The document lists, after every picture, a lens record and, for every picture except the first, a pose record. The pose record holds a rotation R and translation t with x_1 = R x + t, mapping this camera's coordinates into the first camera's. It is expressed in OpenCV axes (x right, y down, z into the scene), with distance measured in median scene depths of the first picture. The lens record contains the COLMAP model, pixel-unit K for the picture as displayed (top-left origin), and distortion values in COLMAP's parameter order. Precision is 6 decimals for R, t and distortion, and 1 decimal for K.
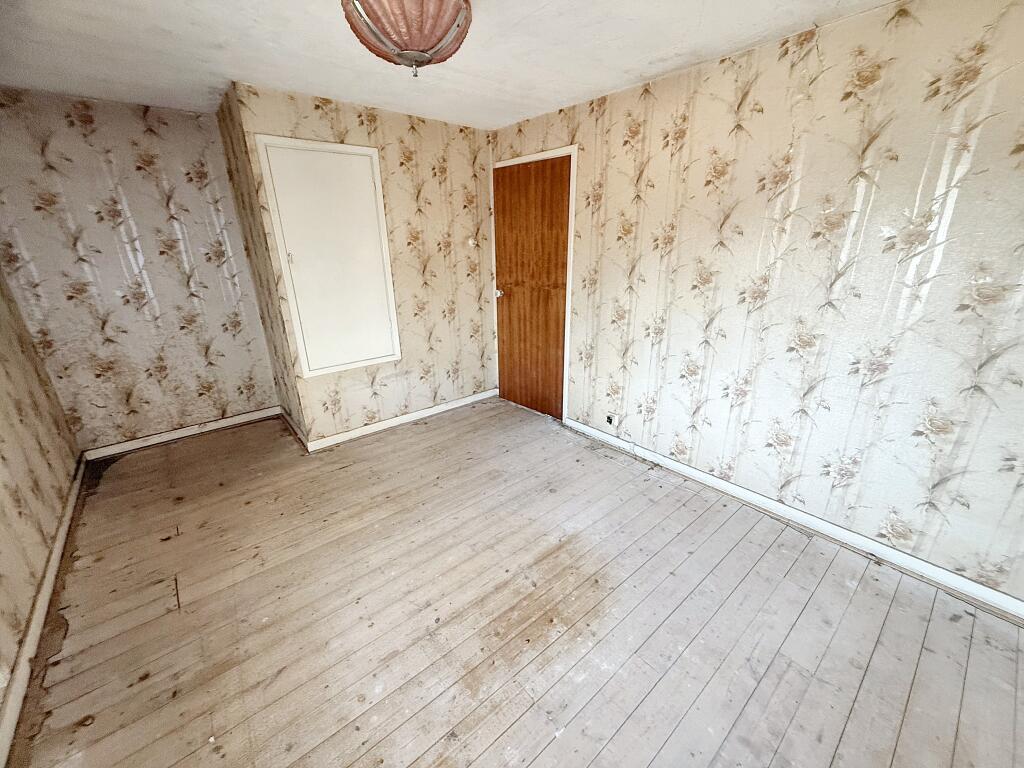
lens RADIAL K [[408.2, 0, 509.0], [0, 408.2, 383.7], [0, 0, 1]] dist [-0.001816, -0.000007]
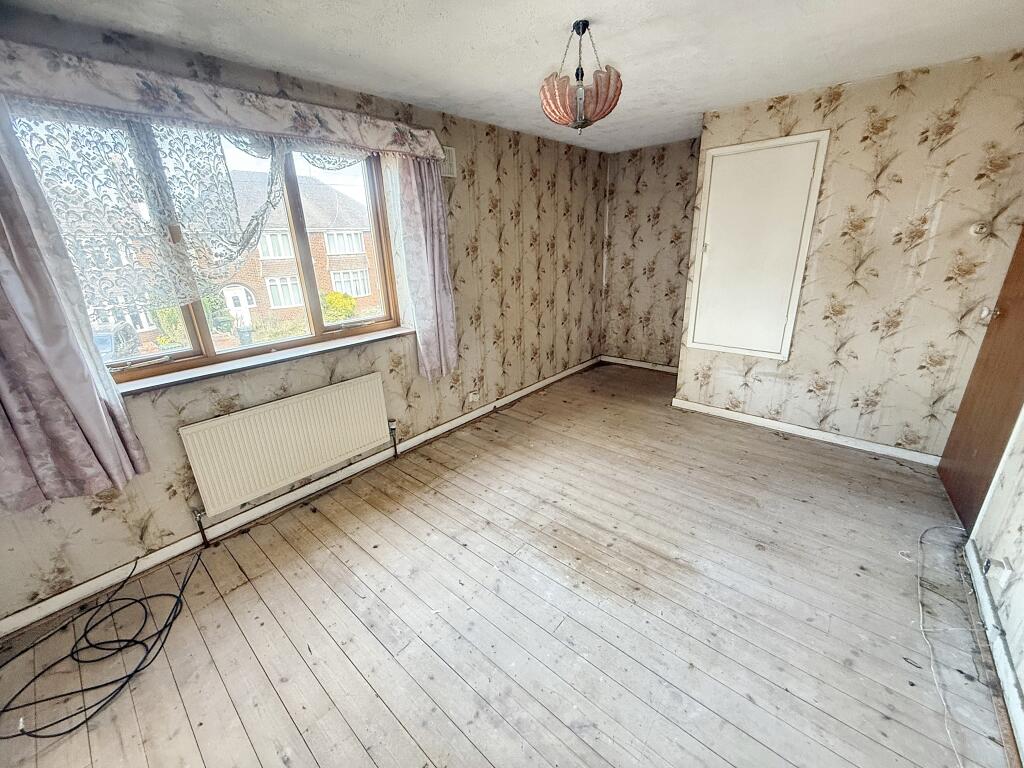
lens RADIAL K [[408.2, 0, 506.4], [0, 408.2, 382.2], [0, 0, 1]] dist [-0.001816, -0.000007]
pose [[0.147706, 0.332189, -0.931576, 0.560023], [-0.304273, 0.911488, 0.276782, -0.085632], [0.941064, 0.242571, 0.235709, 0.219659]]
